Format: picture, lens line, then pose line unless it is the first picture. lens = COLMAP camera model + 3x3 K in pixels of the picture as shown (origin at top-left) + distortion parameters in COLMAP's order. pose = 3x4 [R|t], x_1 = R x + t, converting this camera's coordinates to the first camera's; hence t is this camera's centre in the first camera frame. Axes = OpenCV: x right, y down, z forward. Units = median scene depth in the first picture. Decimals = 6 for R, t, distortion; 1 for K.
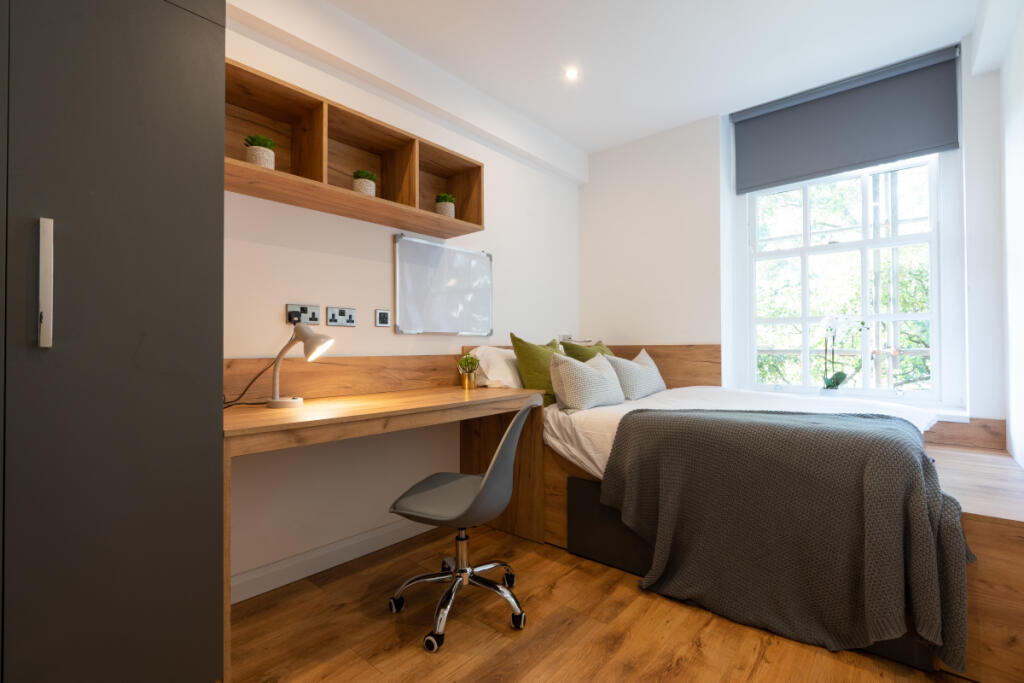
lens RADIAL K [[467.9, 0, 517.8], [0, 467.9, 344.1], [0, 0, 1]] dist [-0.012875, 0.001990]
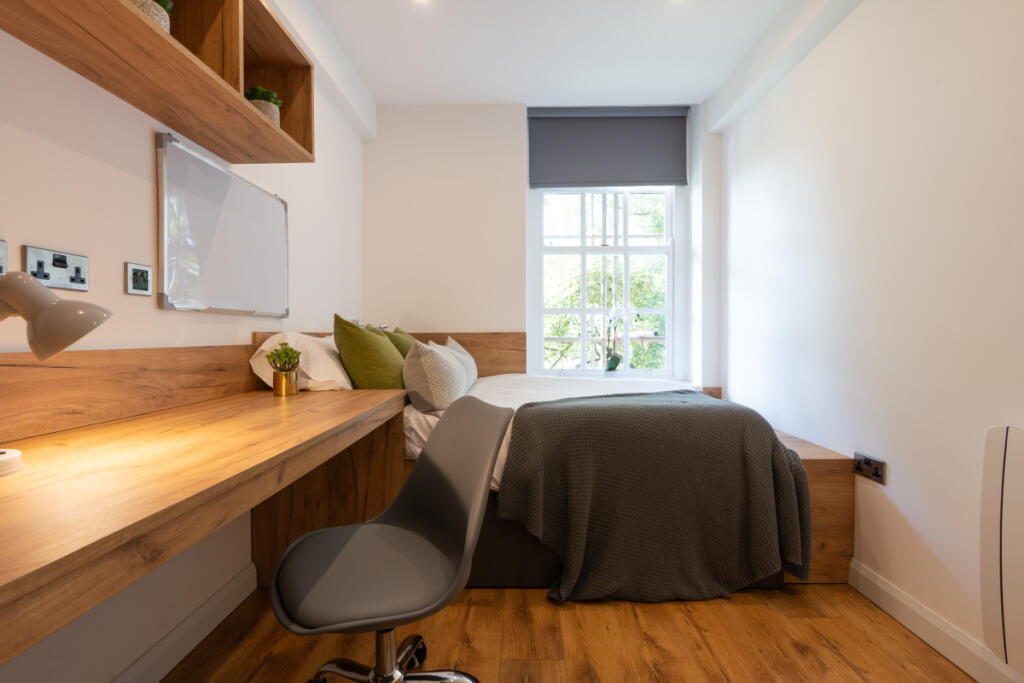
lens RADIAL K [[467.9, 0, 545.1], [0, 467.9, 341.4], [0, 0, 1]] dist [-0.012875, 0.001990]
pose [[0.768582, -0.006421, 0.639719, -0.261305], [-0.005801, 0.999839, 0.017004, 0.005004], [-0.639724, -0.016780, 0.768421, 0.266865]]
